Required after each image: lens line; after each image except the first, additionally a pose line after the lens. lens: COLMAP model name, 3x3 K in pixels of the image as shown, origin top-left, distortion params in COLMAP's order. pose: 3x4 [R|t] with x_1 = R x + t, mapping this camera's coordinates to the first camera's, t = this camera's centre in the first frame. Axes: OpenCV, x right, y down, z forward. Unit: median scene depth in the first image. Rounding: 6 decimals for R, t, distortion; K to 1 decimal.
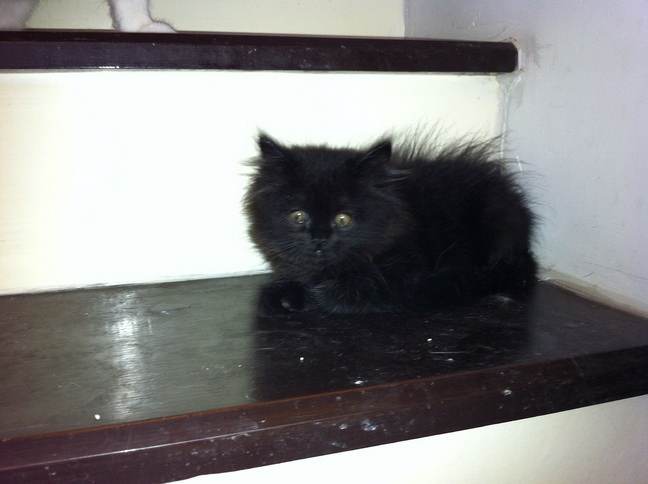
lens RADIAL K [[616.7, 0, 344.6], [0, 616.7, 245.0], [0, 0, 1]] dist [-0.007641, -0.028524]
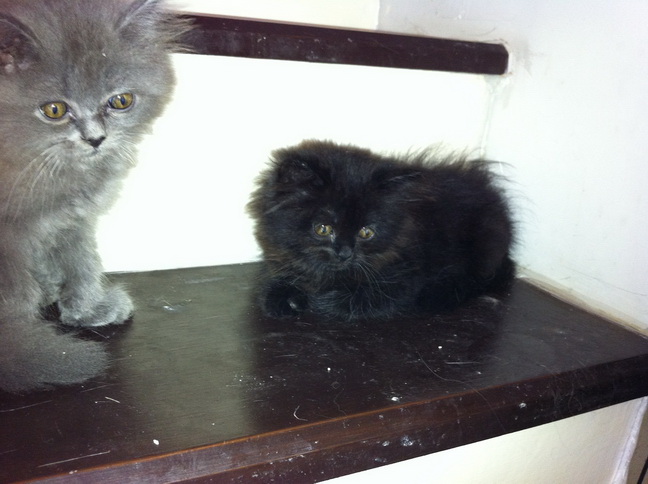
lens RADIAL K [[616.7, 0, 344.6], [0, 616.7, 245.0], [0, 0, 1]] dist [-0.007641, -0.028524]
pose [[0.987478, 0.040495, 0.152471, -0.208768], [-0.053749, 0.995029, 0.083837, -0.109317], [-0.148318, -0.090982, 0.984746, -0.000491]]
